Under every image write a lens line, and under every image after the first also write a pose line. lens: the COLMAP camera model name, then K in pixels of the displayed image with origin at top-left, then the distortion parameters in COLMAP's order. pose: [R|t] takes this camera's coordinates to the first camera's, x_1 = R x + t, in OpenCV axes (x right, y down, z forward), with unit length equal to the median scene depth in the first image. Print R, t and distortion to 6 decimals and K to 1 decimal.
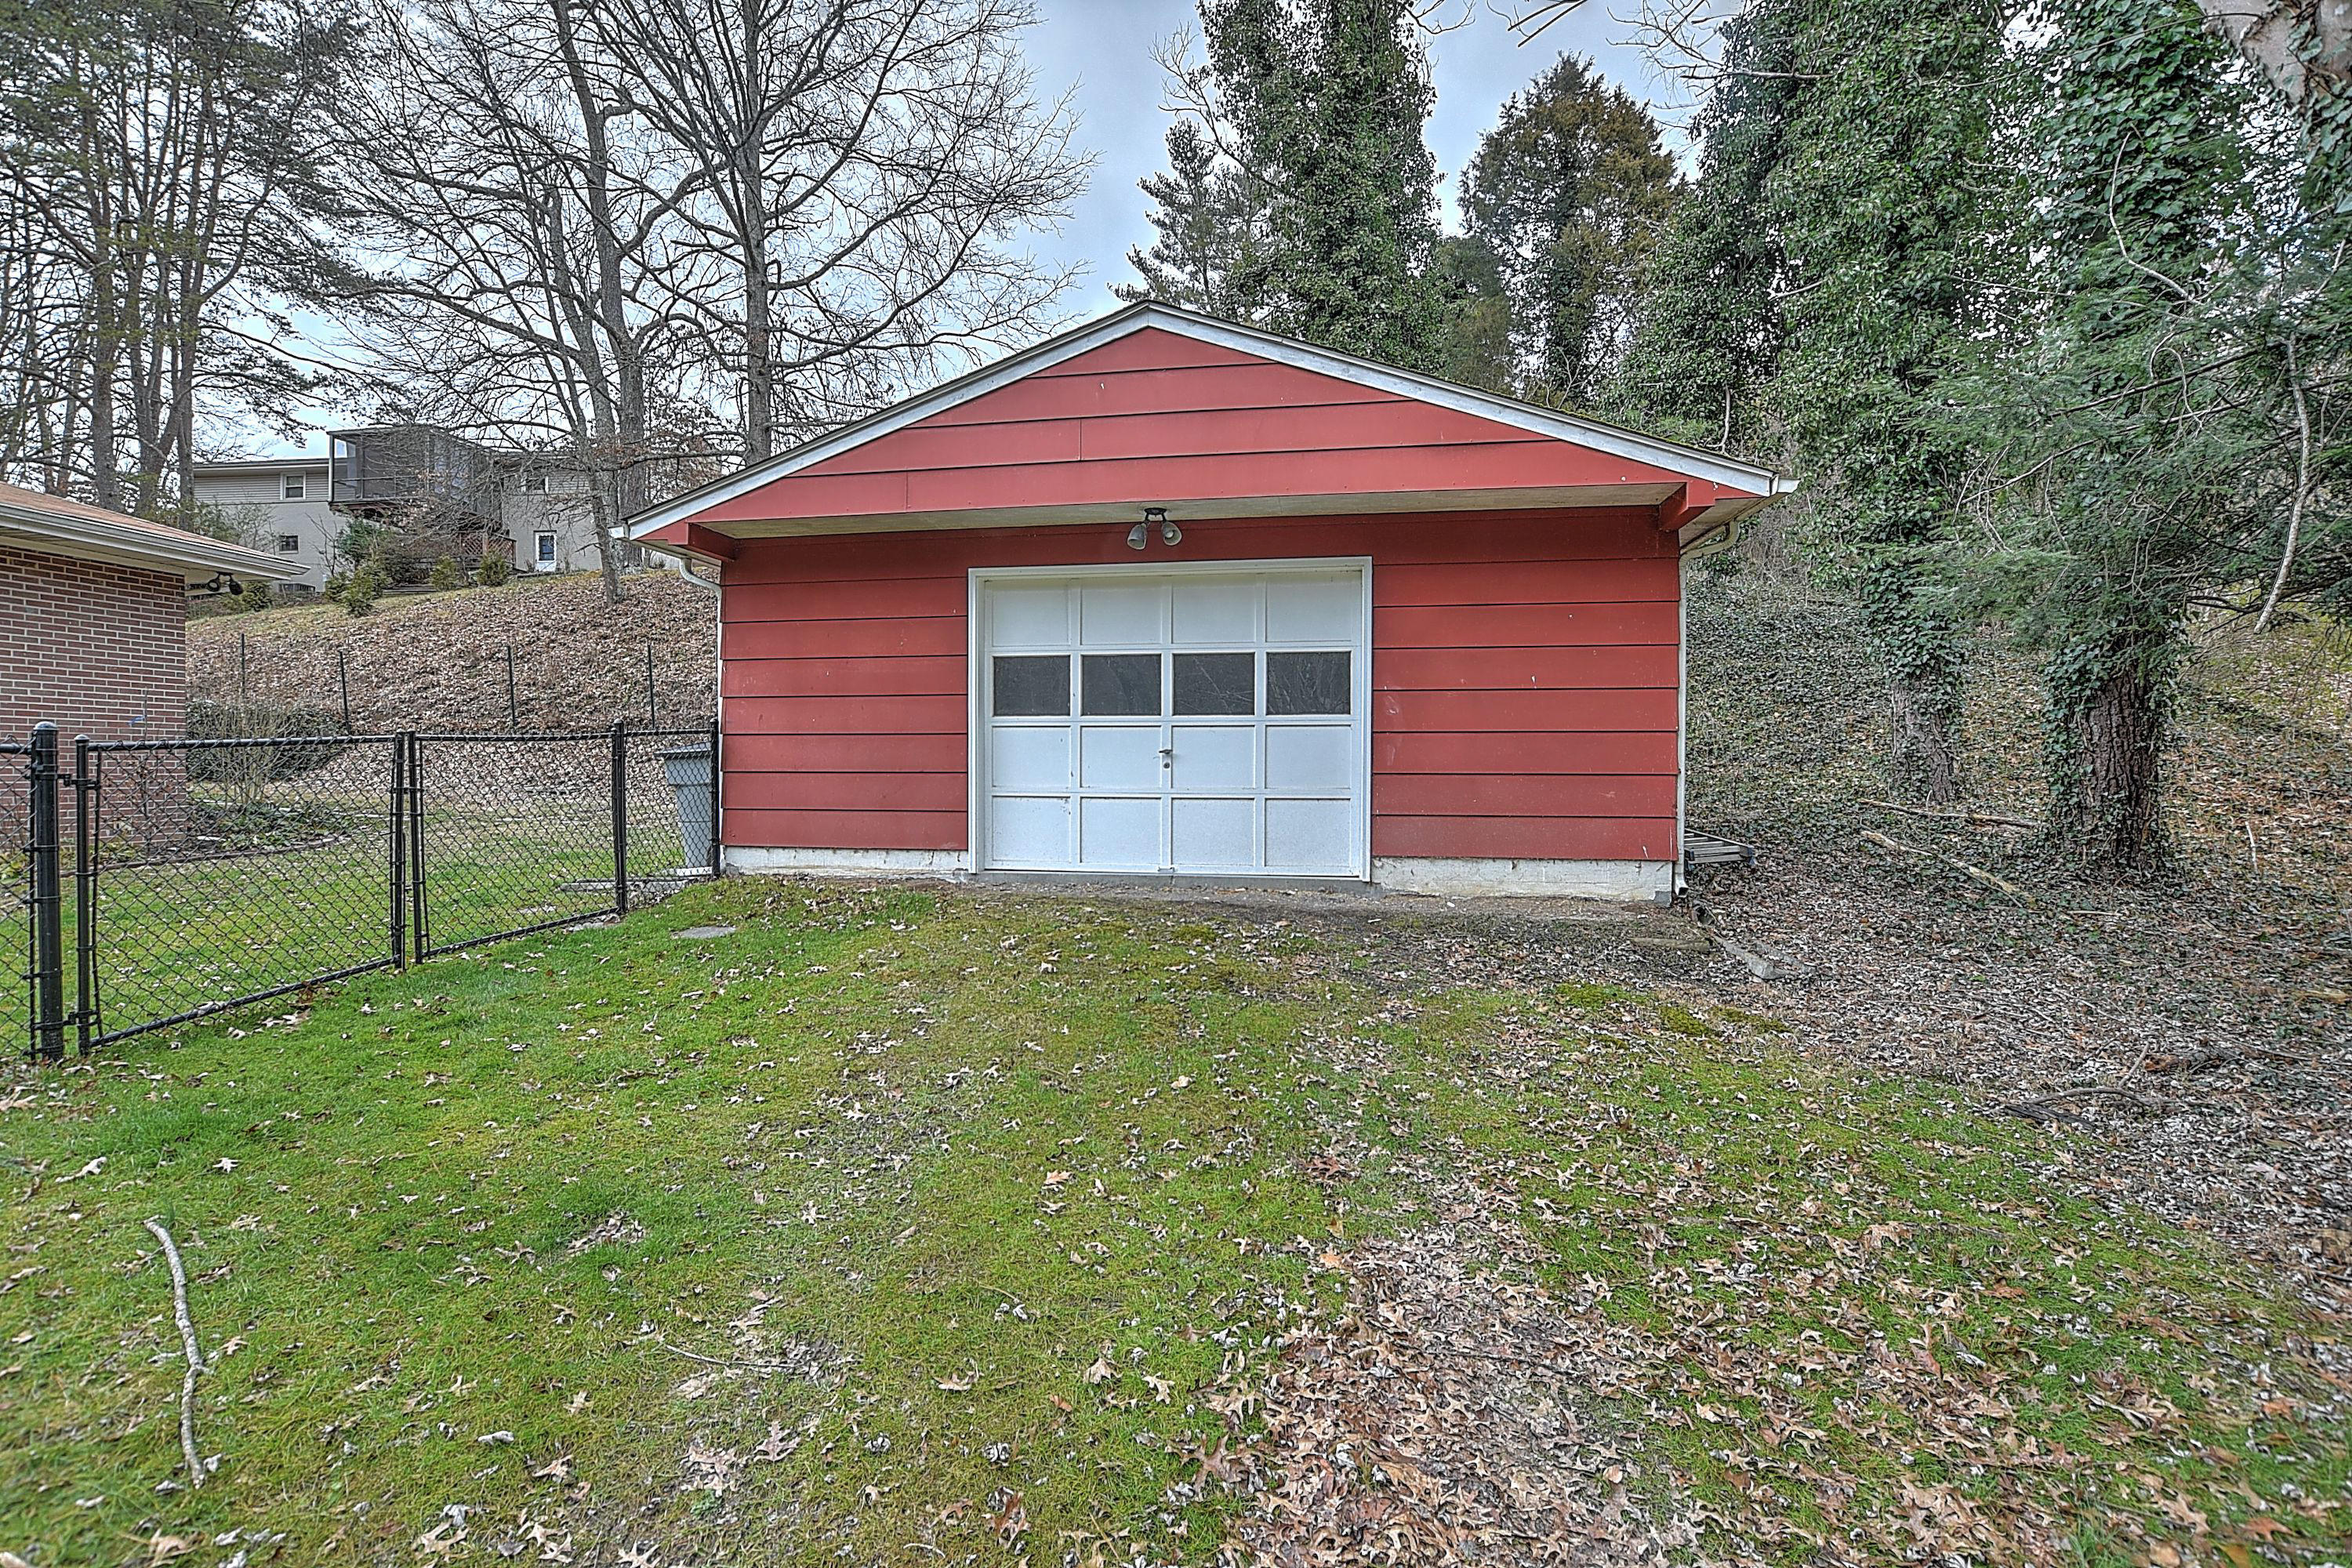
lens RADIAL K [[1037.5, 0, 1162.4], [0, 1037.5, 791.6], [0, 0, 1]] dist [-0.041002, 0.007881]
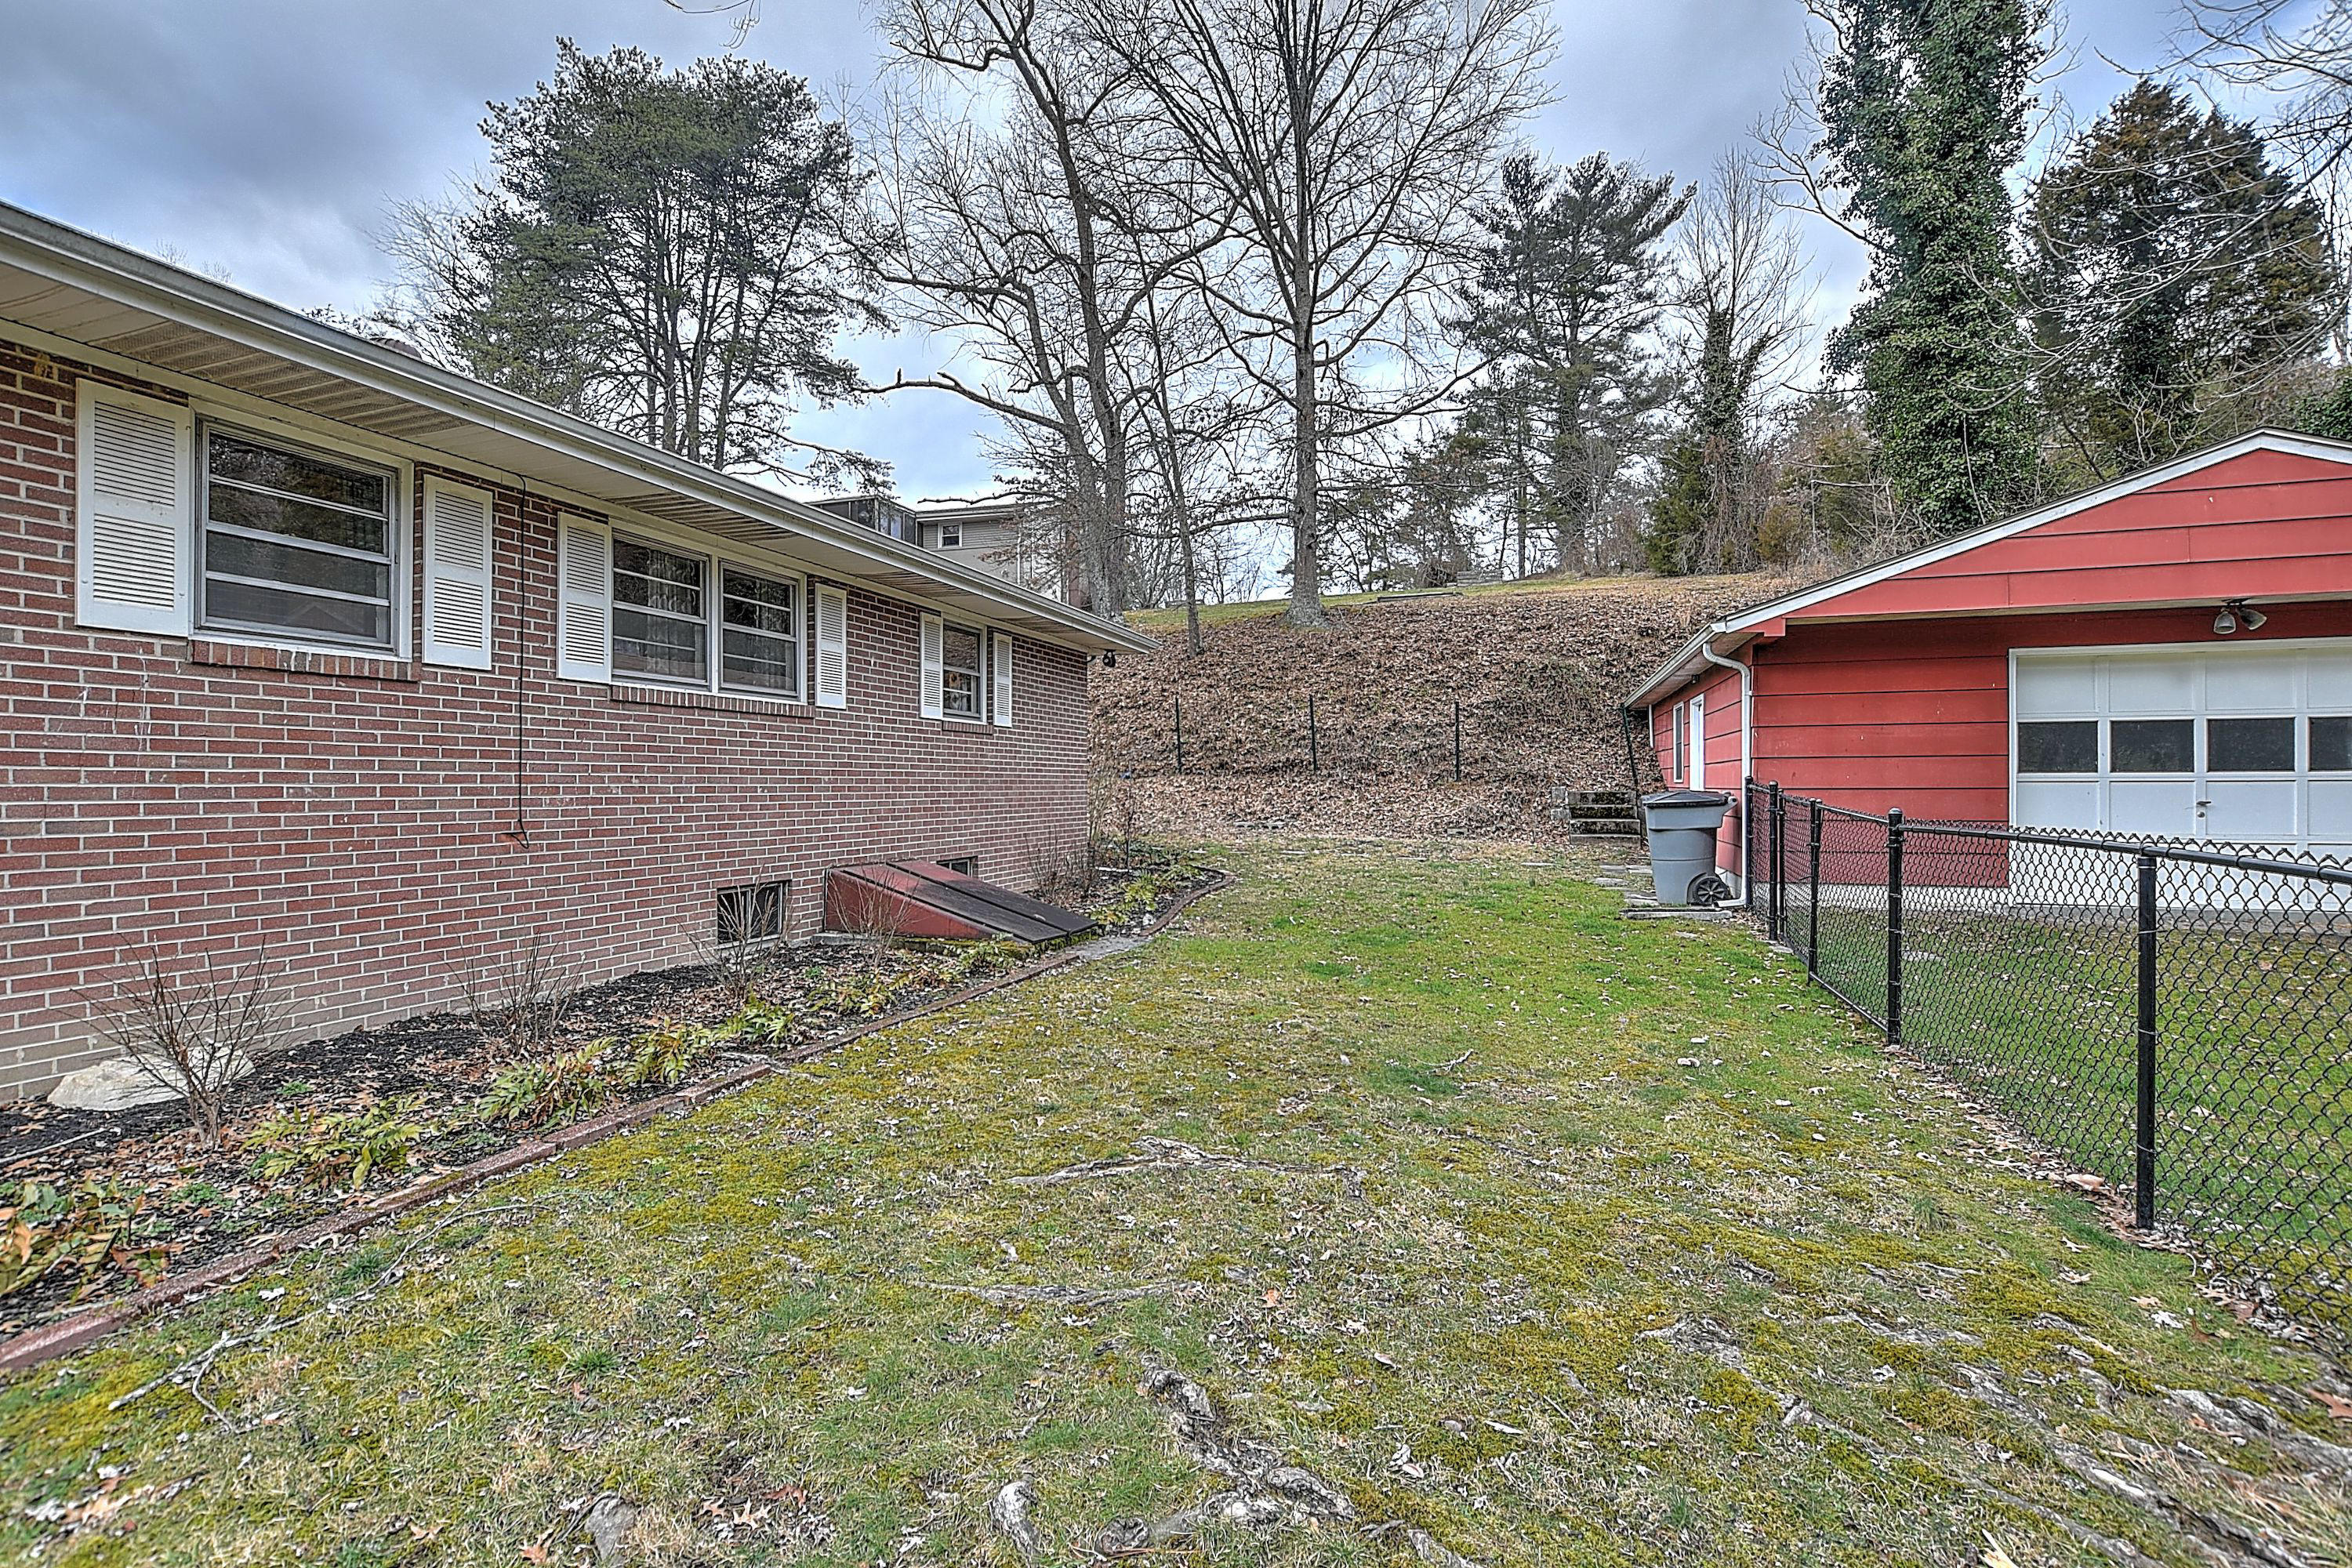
lens RADIAL K [[1037.5, 0, 1162.4], [0, 1037.5, 791.6], [0, 0, 1]] dist [-0.041002, 0.007881]
pose [[0.982063, -0.006125, -0.188453, -0.913358], [0.002909, 0.999845, -0.017339, -0.034913], [0.188530, 0.016480, 0.981929, -0.312756]]
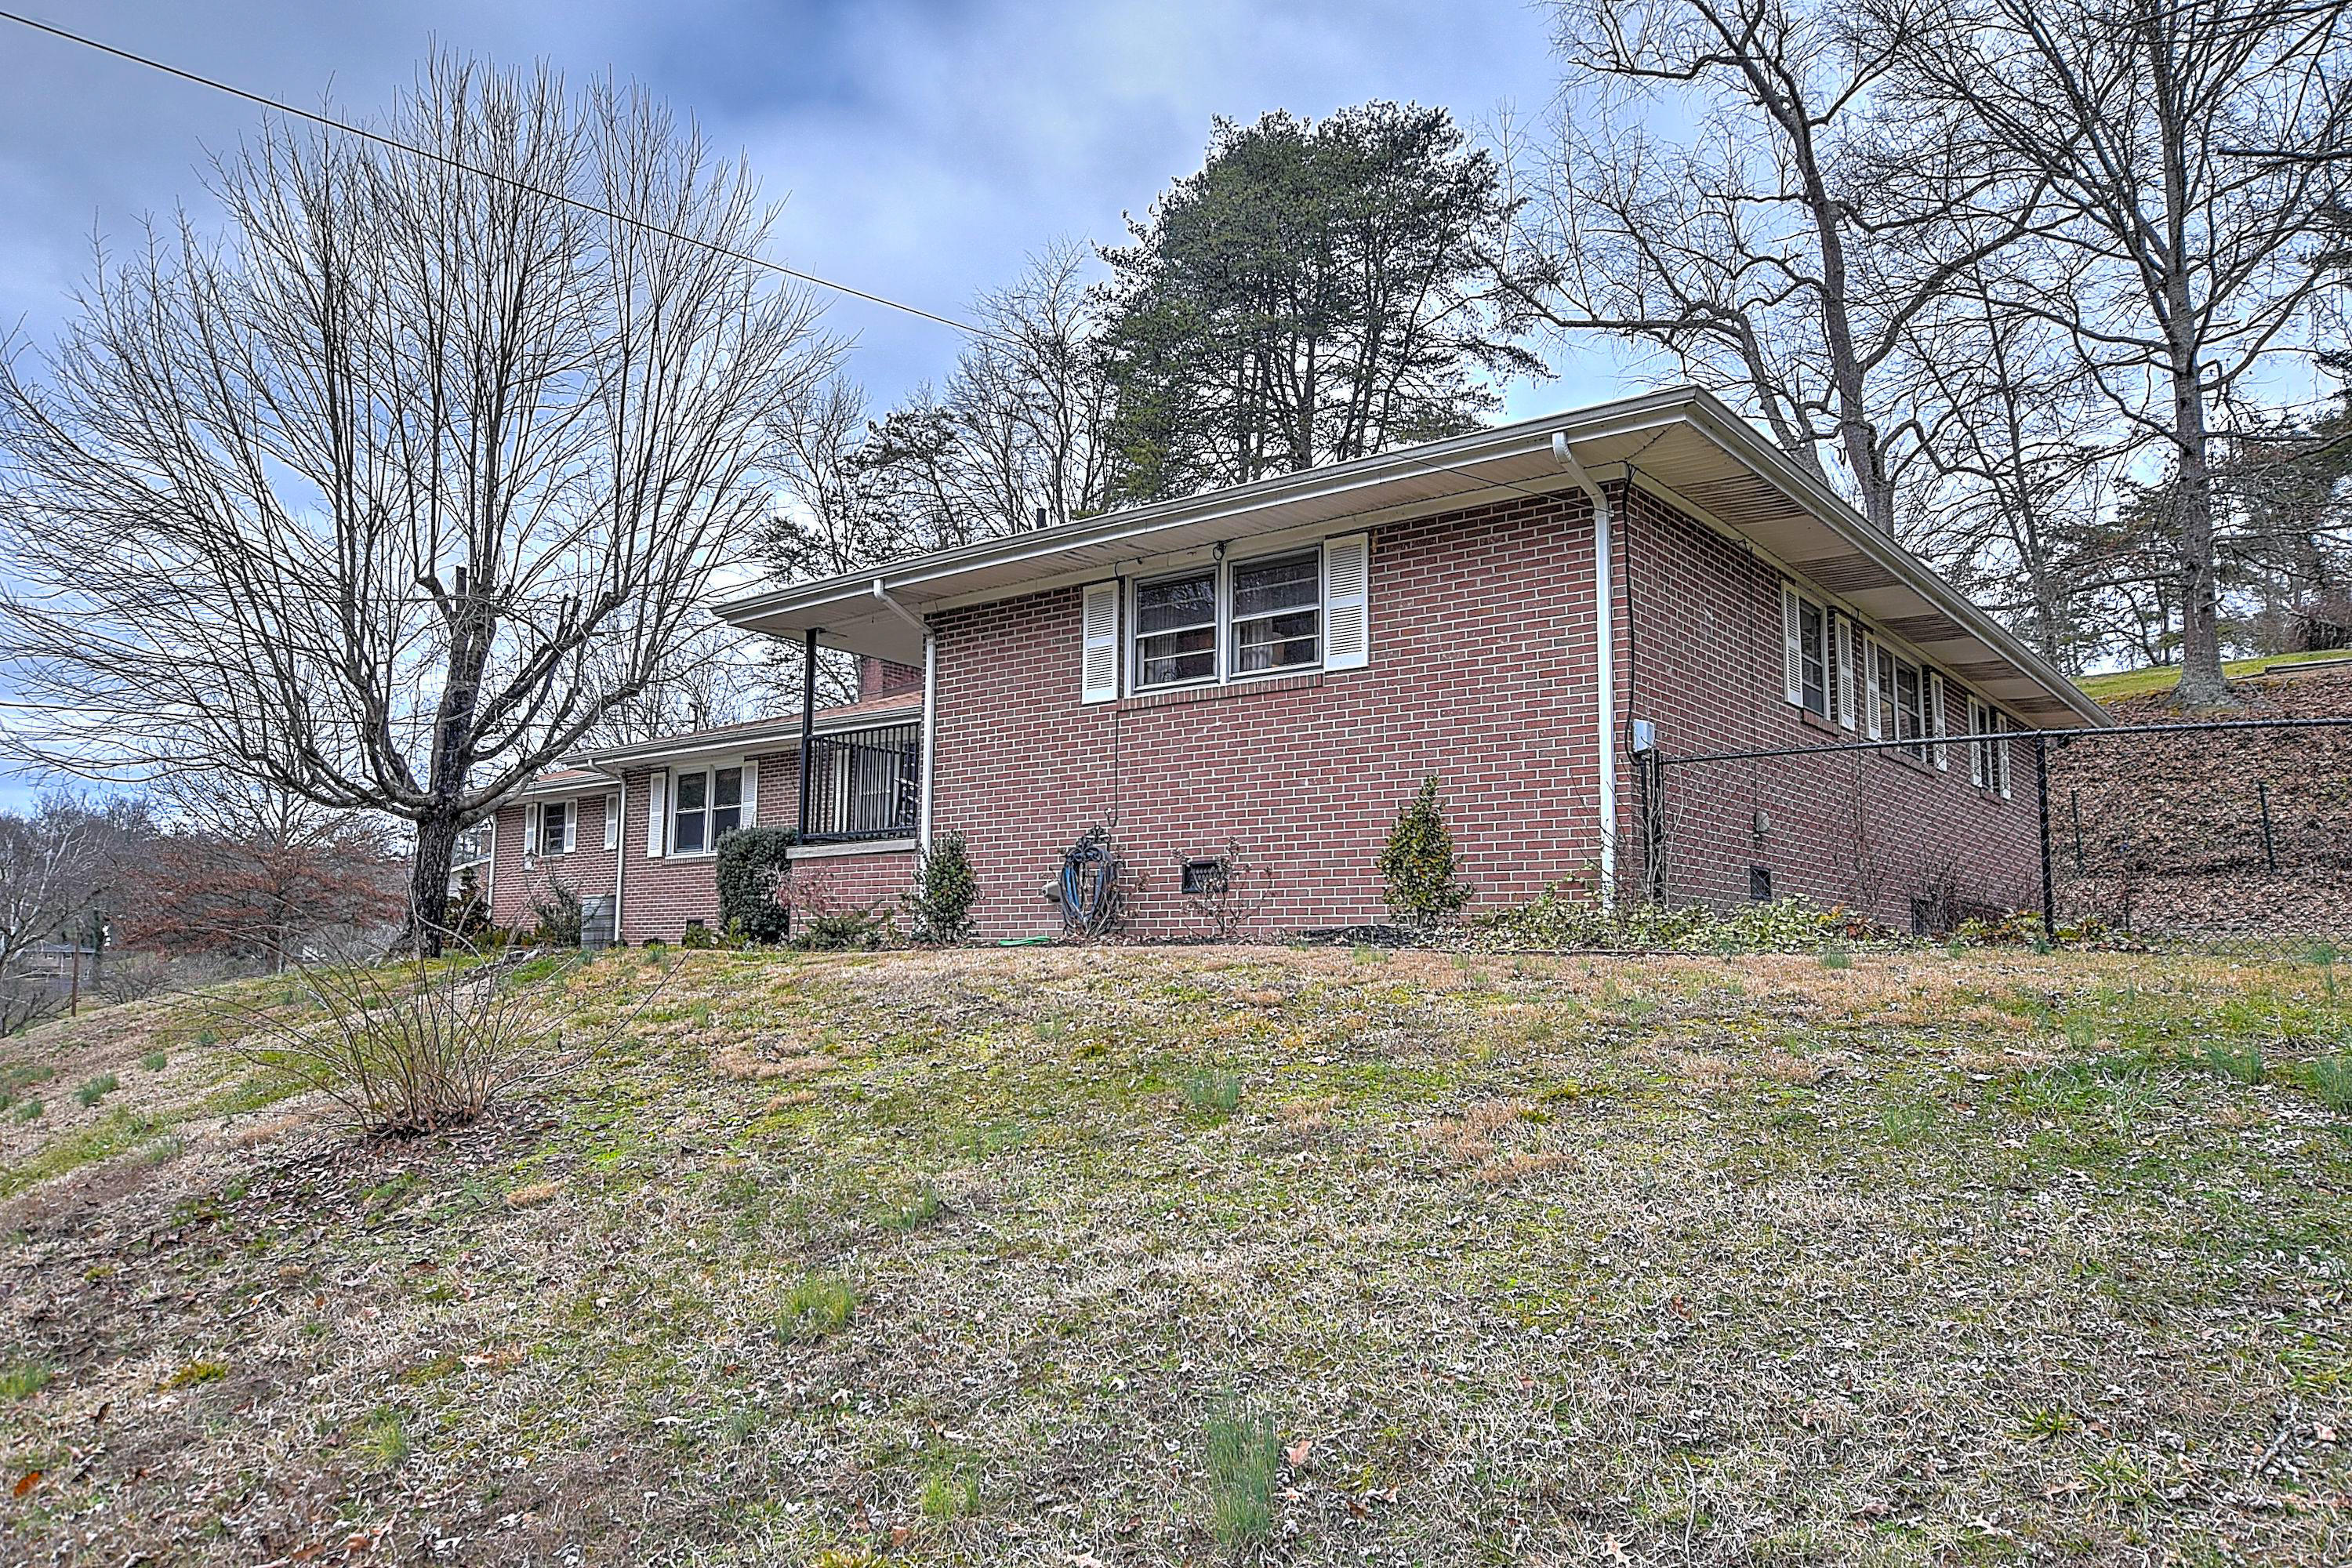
lens RADIAL K [[1618.2, 0, 1127.9], [0, 1618.2, 789.6], [0, 0, 1]] dist [-0.002053, -0.000710]
pose [[0.860544, -0.052097, -0.506705, -1.335563], [-0.024856, 0.989276, -0.143925, 0.233441], [0.508769, 0.136449, 0.850021, -1.758456]]
